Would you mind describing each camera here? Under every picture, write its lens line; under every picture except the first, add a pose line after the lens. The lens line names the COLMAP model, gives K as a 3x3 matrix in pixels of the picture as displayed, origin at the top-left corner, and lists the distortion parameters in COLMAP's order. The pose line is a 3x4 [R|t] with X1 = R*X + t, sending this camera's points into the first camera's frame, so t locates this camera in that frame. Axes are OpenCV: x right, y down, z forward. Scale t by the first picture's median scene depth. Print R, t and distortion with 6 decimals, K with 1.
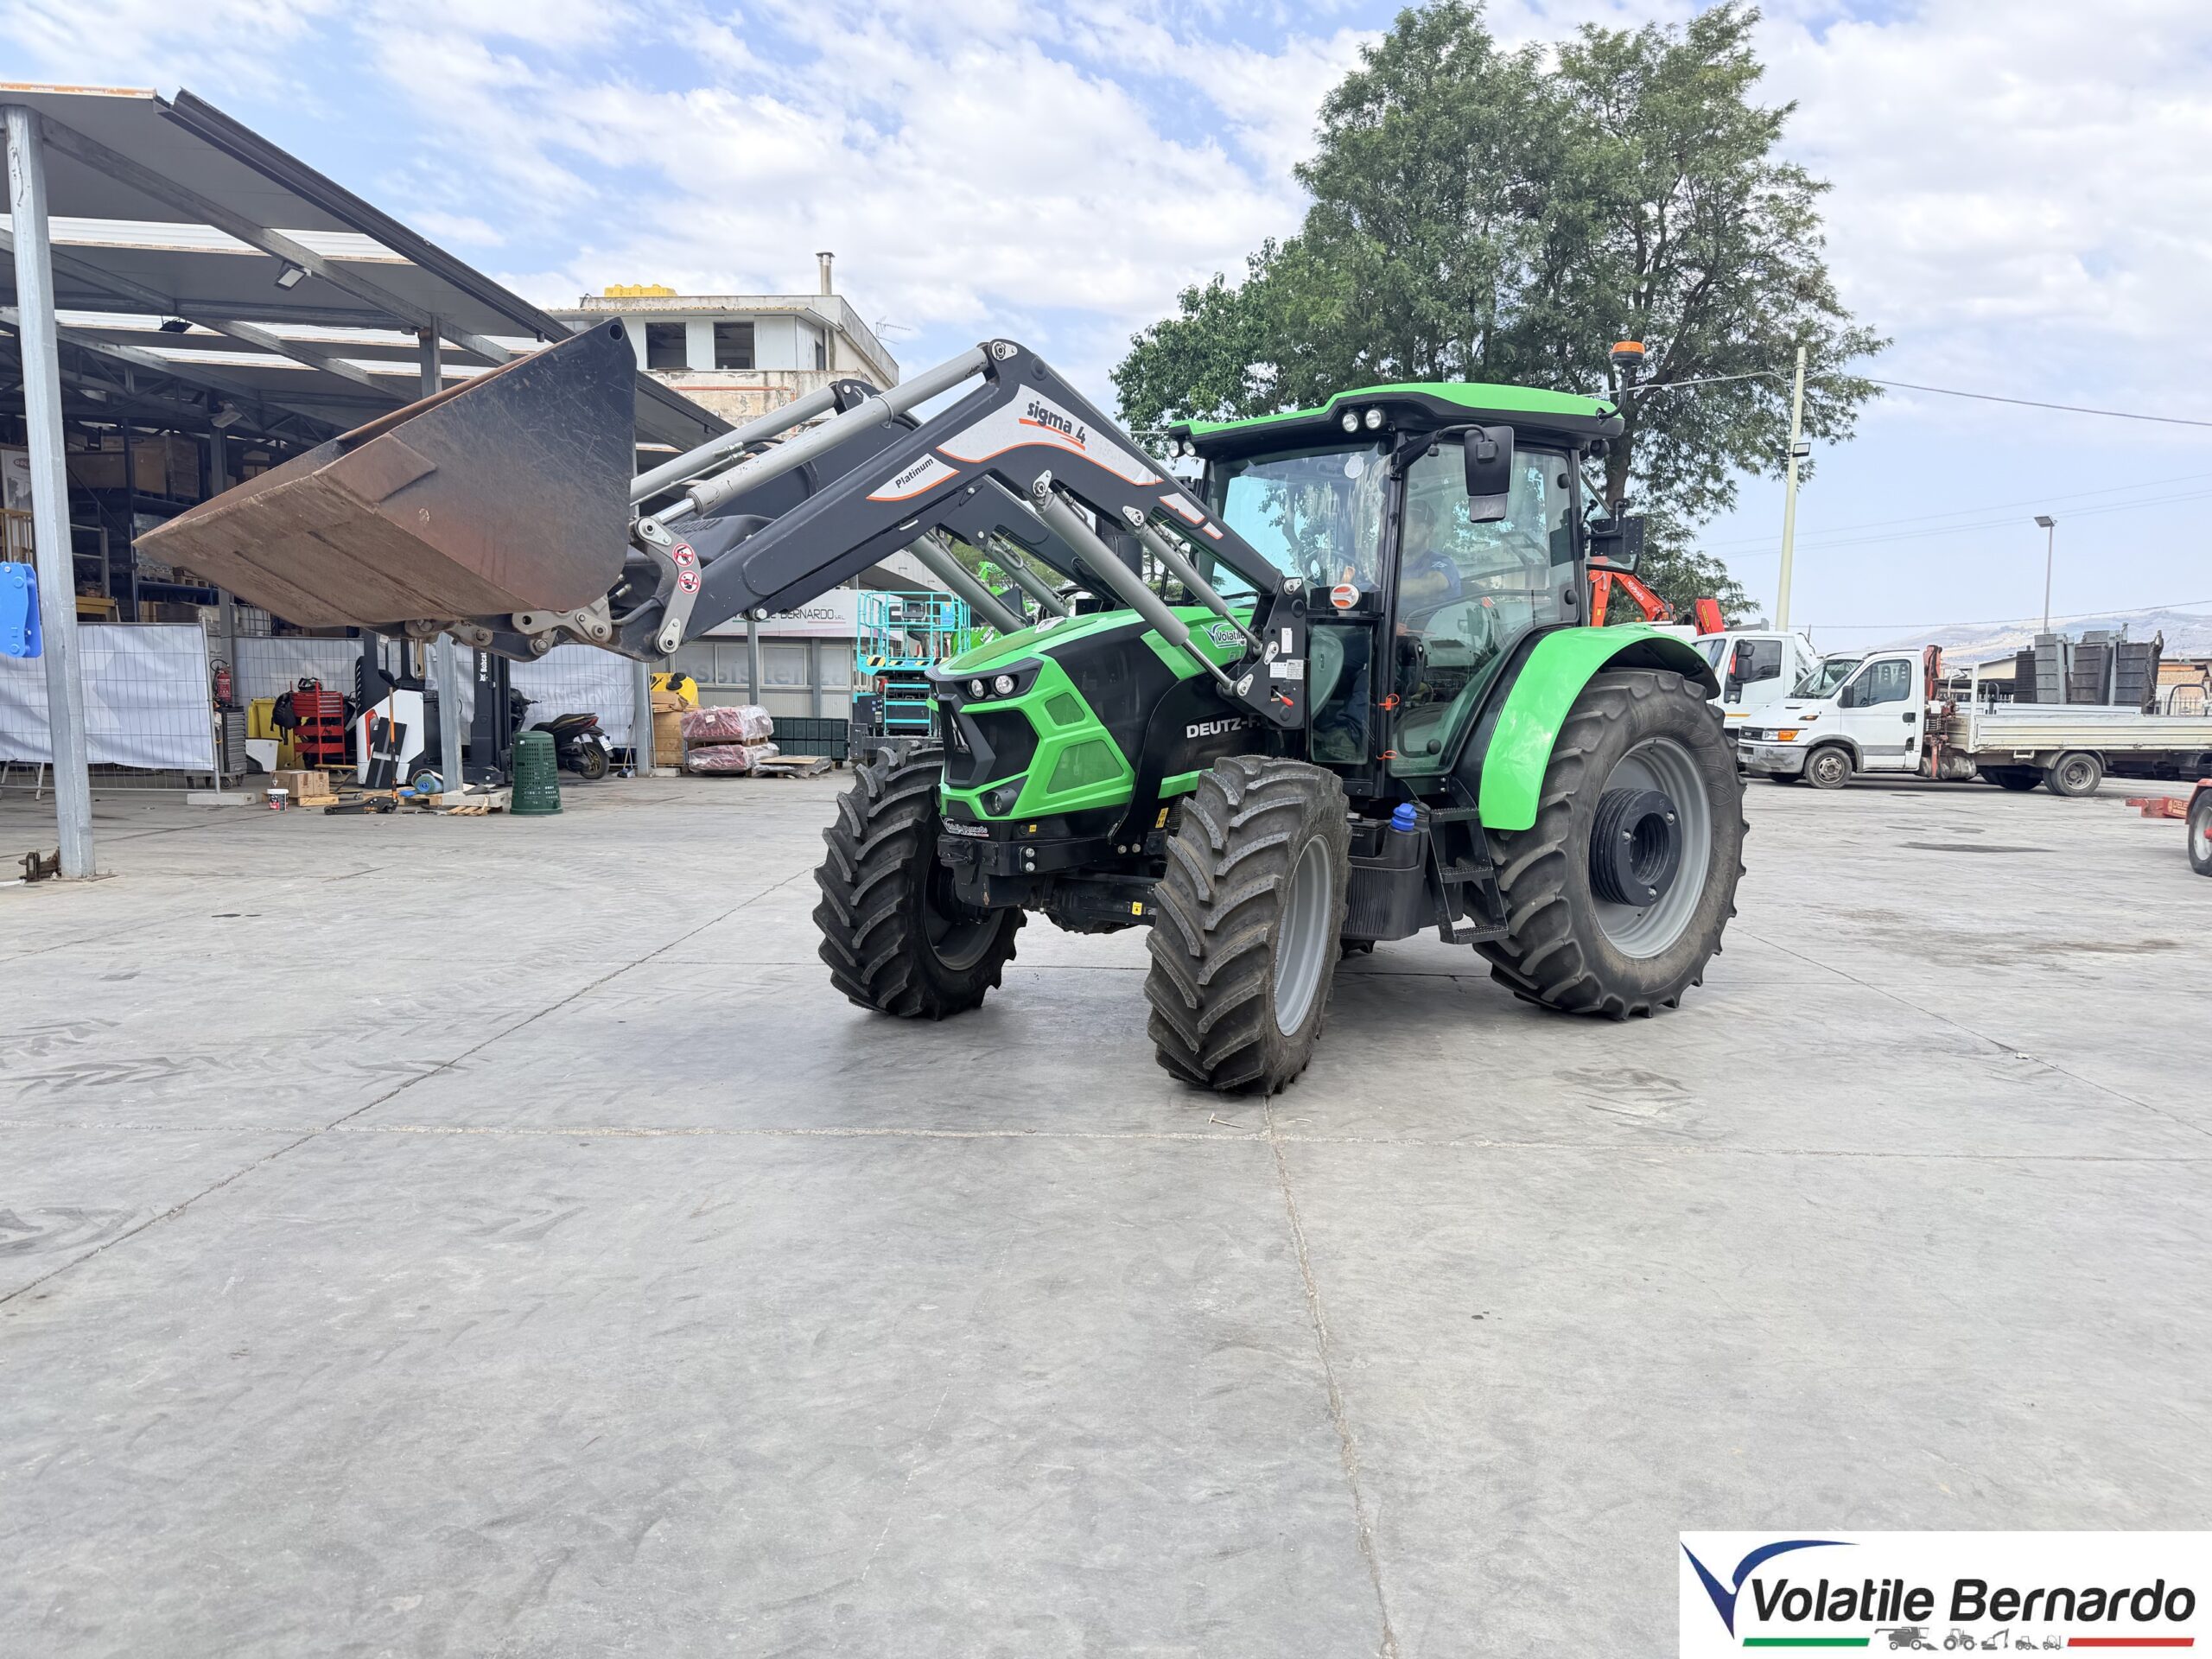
lens RADIAL K [[1586.2, 0, 1103.4], [0, 1586.2, 869.2], [0, 0, 1]] dist [0.029642, -0.055443]
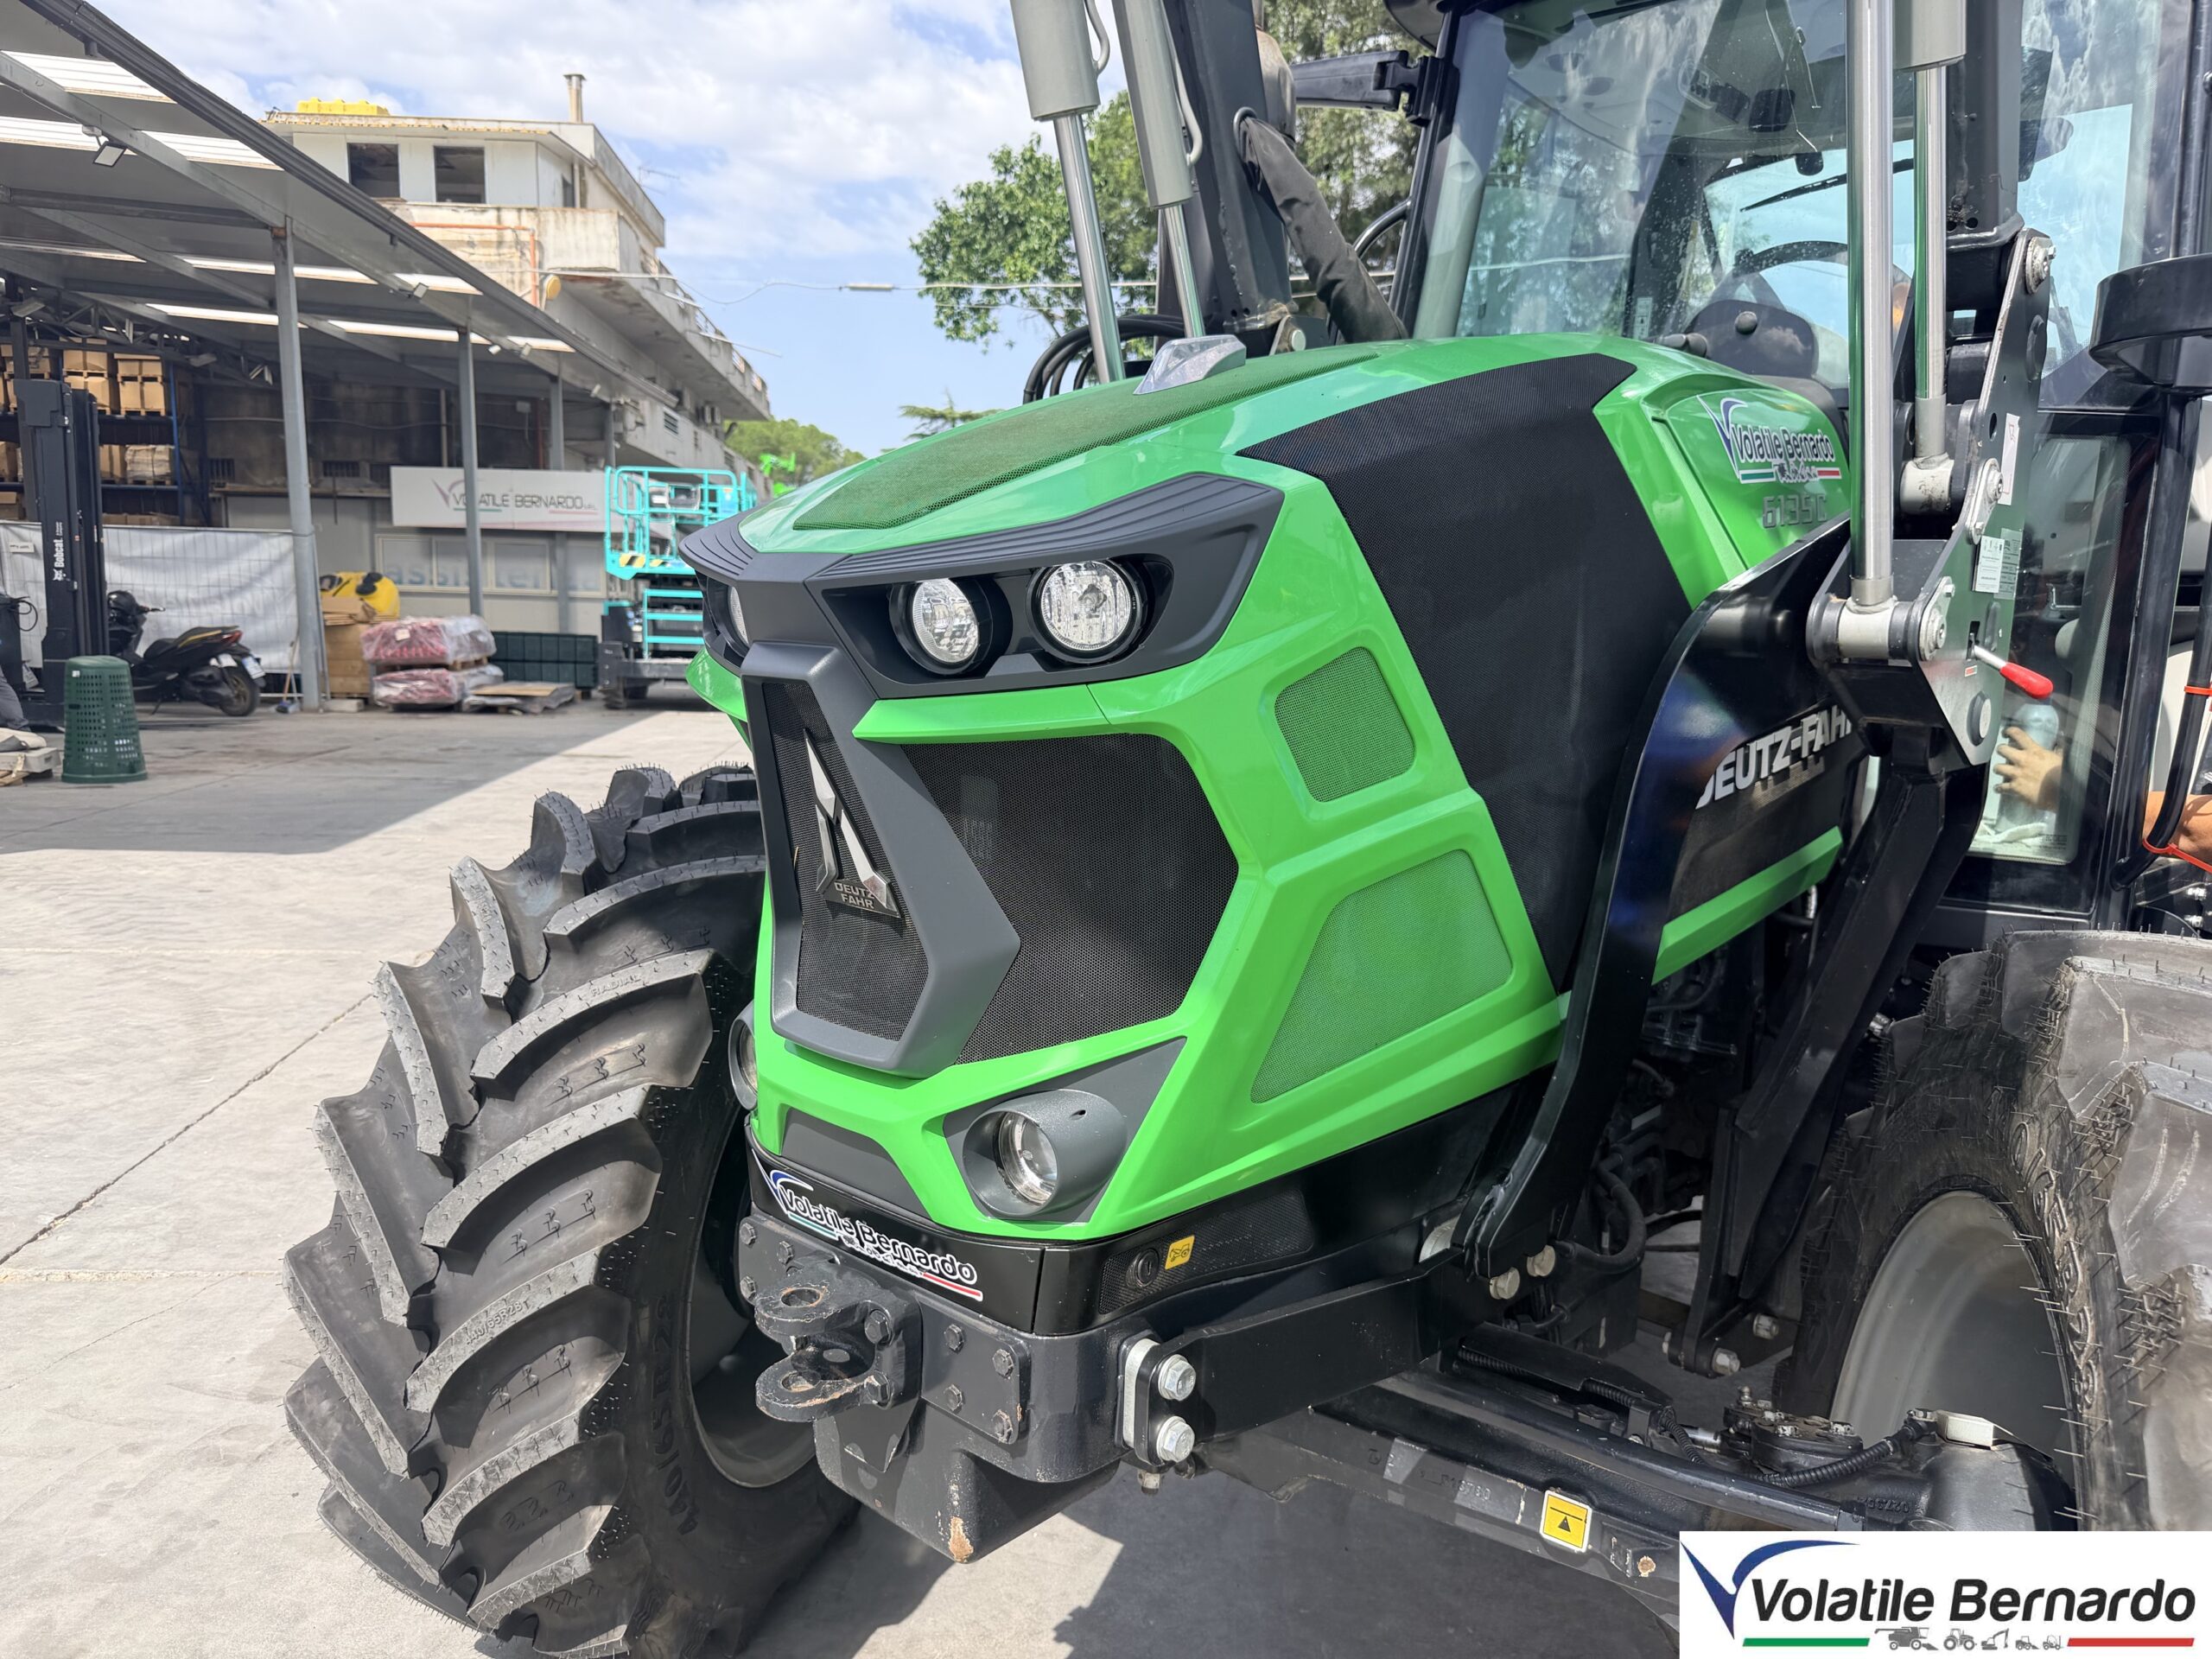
lens RADIAL K [[1540.9, 0, 1103.2], [0, 1540.9, 832.7], [0, 0, 1]] dist [-0.001417, -0.053591]
pose [[0.989826, -0.005664, 0.142173, -0.025579], [0.000436, 0.999323, 0.036775, -0.027752], [-0.142285, -0.036339, 0.989159, 0.235937]]
